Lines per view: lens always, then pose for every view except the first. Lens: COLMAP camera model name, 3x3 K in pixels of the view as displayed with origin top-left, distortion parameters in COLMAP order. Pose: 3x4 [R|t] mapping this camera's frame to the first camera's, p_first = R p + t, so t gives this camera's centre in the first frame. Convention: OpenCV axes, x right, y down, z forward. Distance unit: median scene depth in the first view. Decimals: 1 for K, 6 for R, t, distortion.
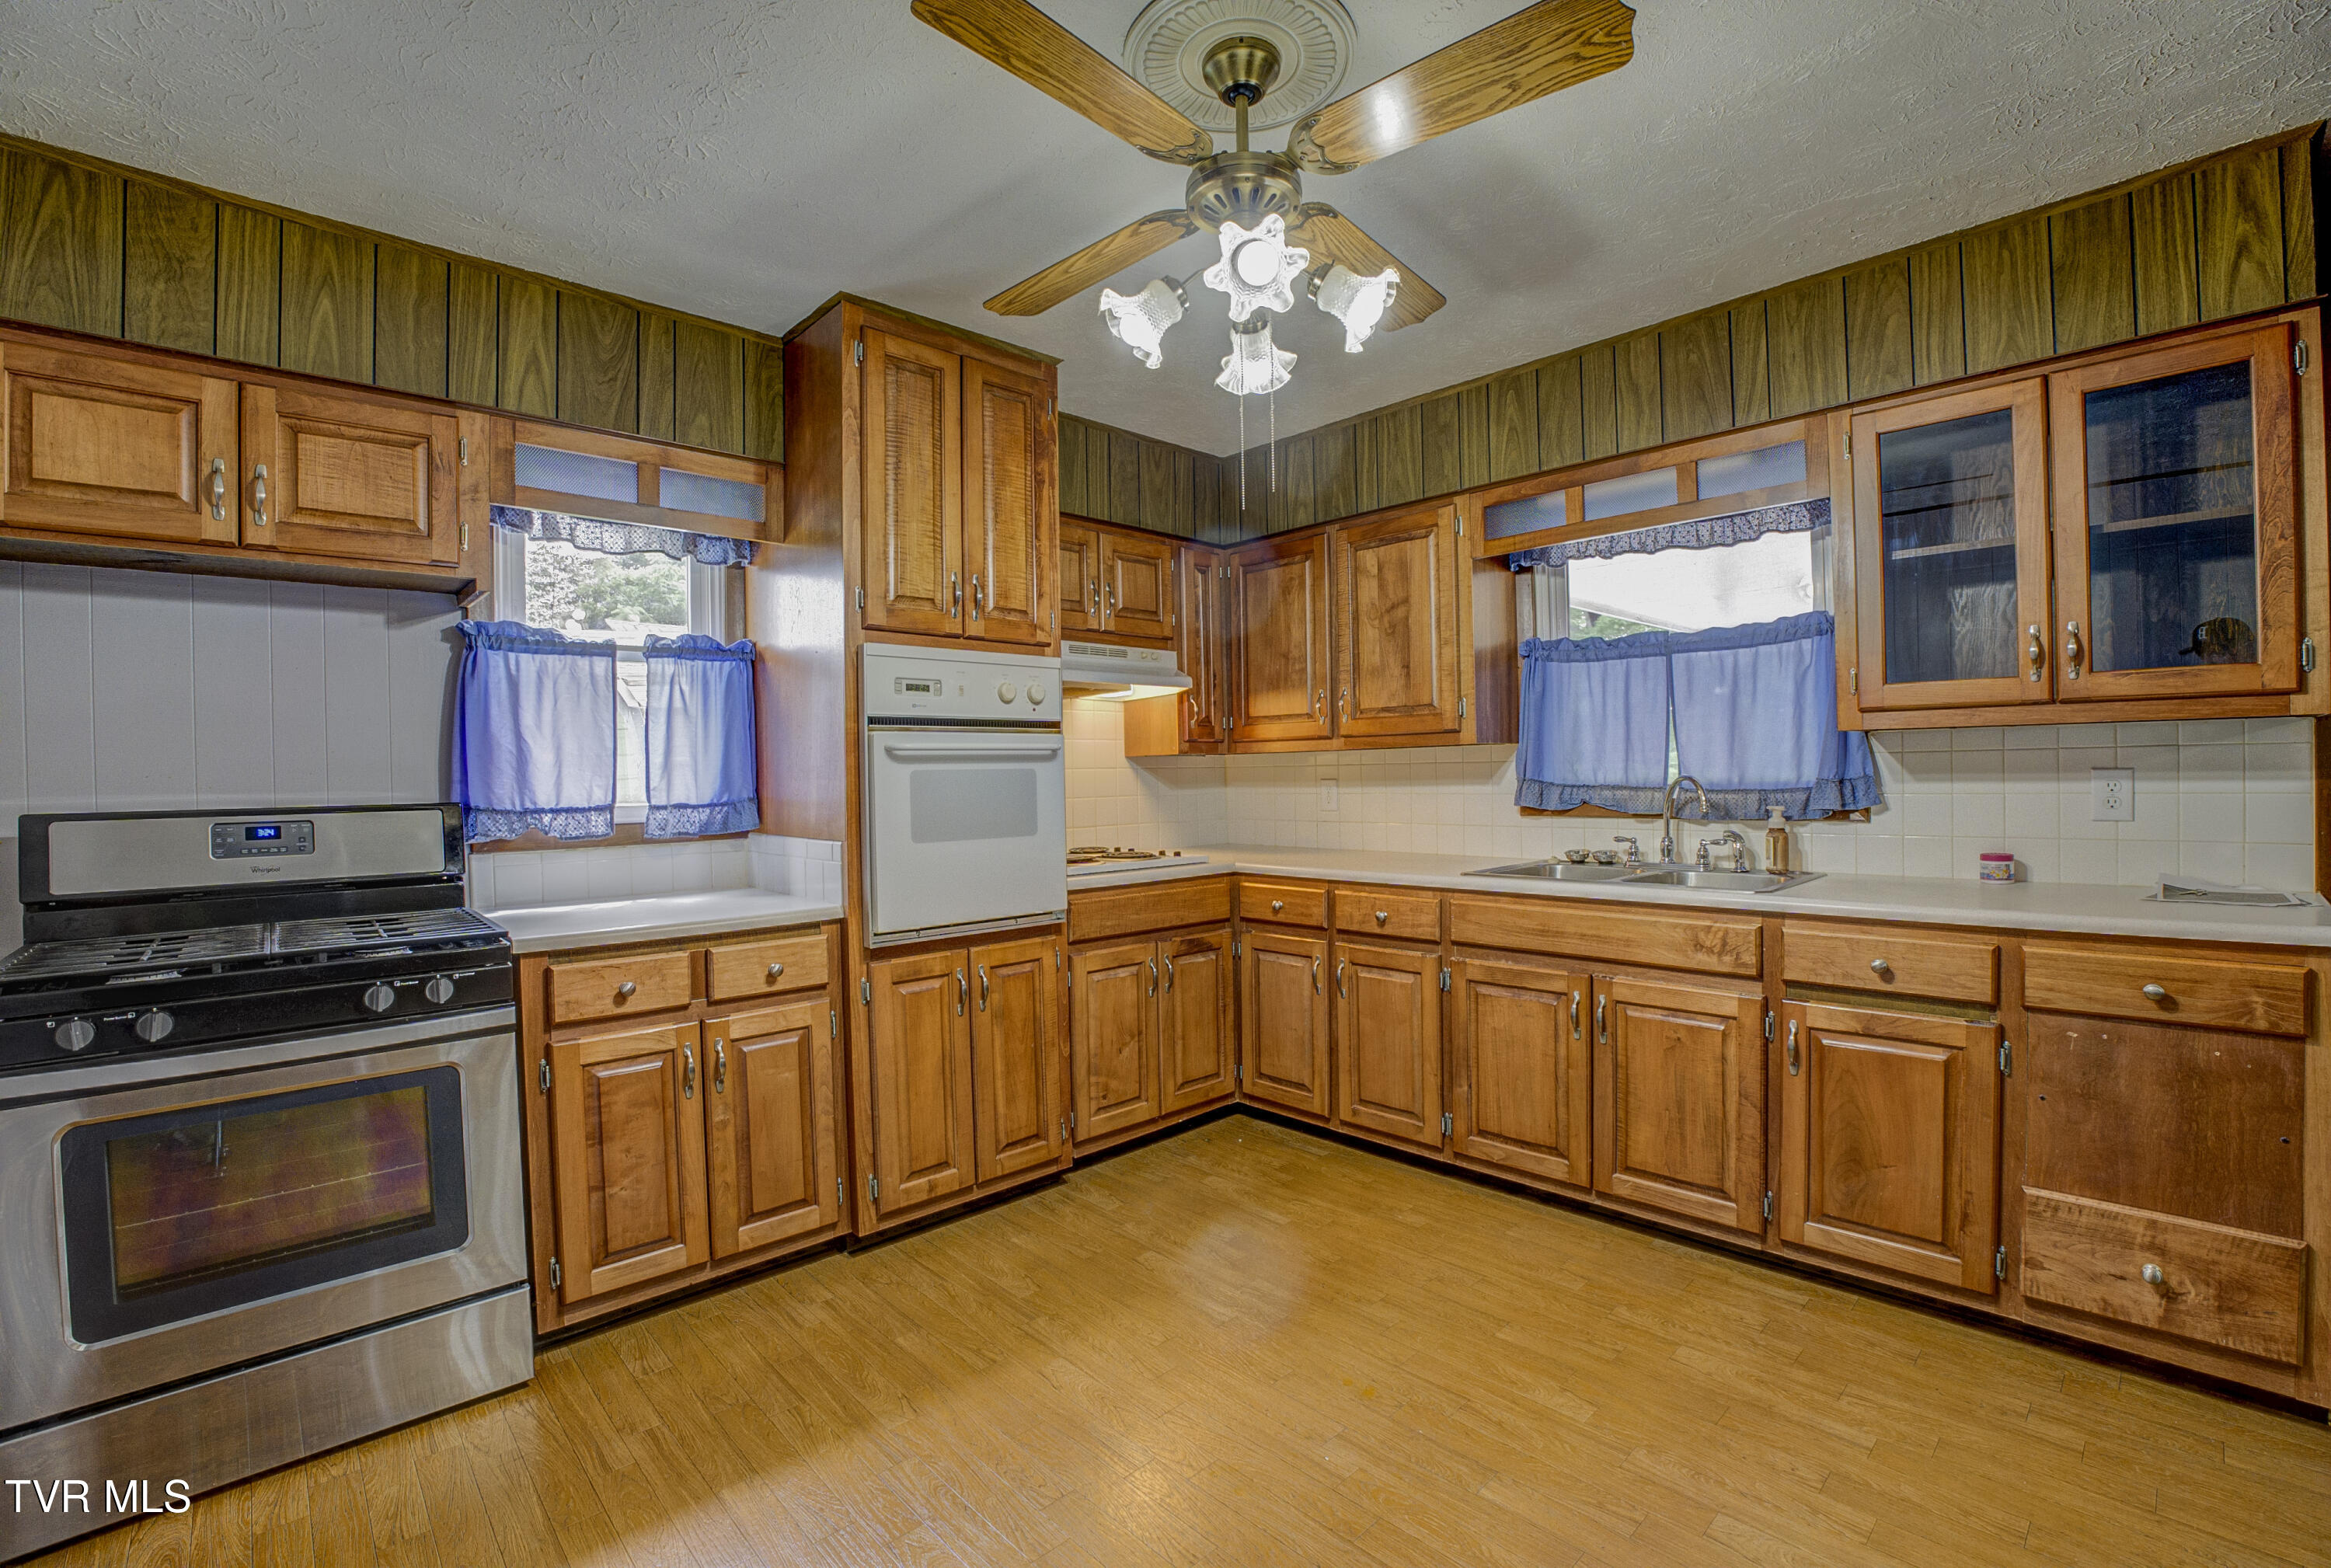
lens RADIAL K [[1020.7, 0, 1172.0], [0, 1020.7, 784.1], [0, 0, 1]] dist [-0.066628, 0.013386]
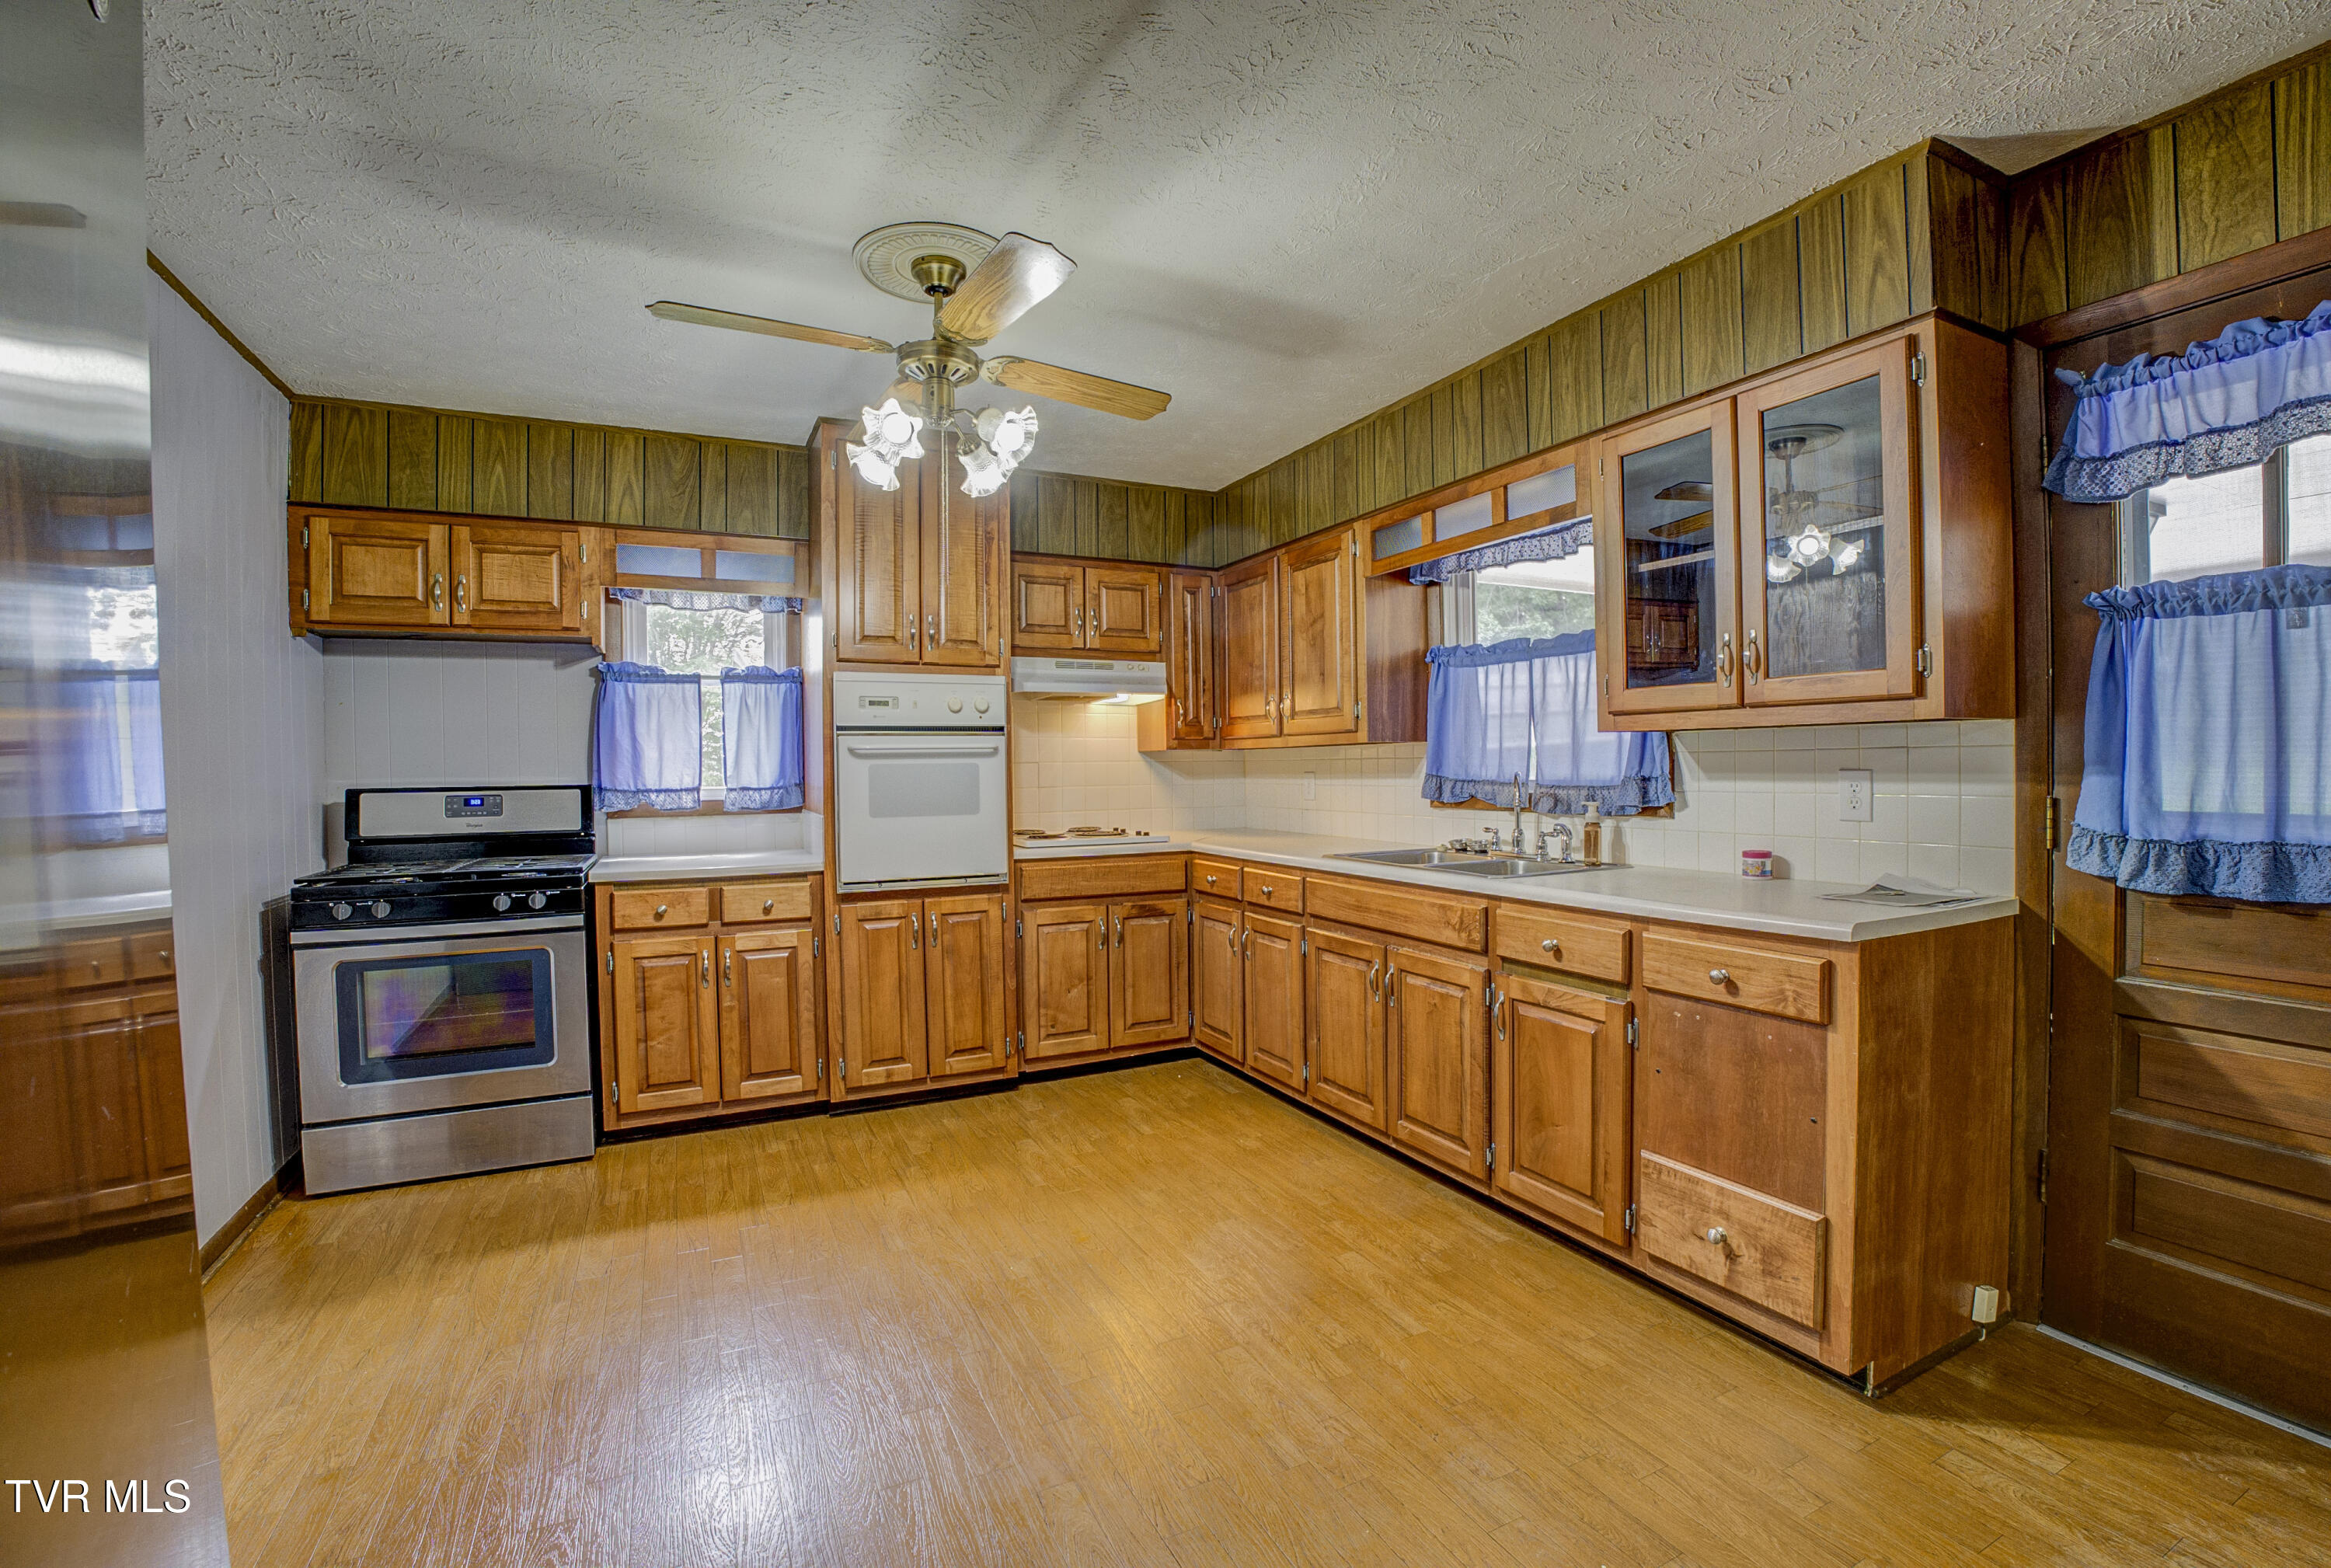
lens RADIAL K [[1020.7, 0, 1172.0], [0, 1020.7, 784.1], [0, 0, 1]] dist [-0.066628, 0.013386]
pose [[0.955264, 0.011093, -0.295548, 0.566463], [-0.007702, 0.999891, 0.012635, -0.008089], [0.295656, -0.009794, 0.955244, -0.190287]]
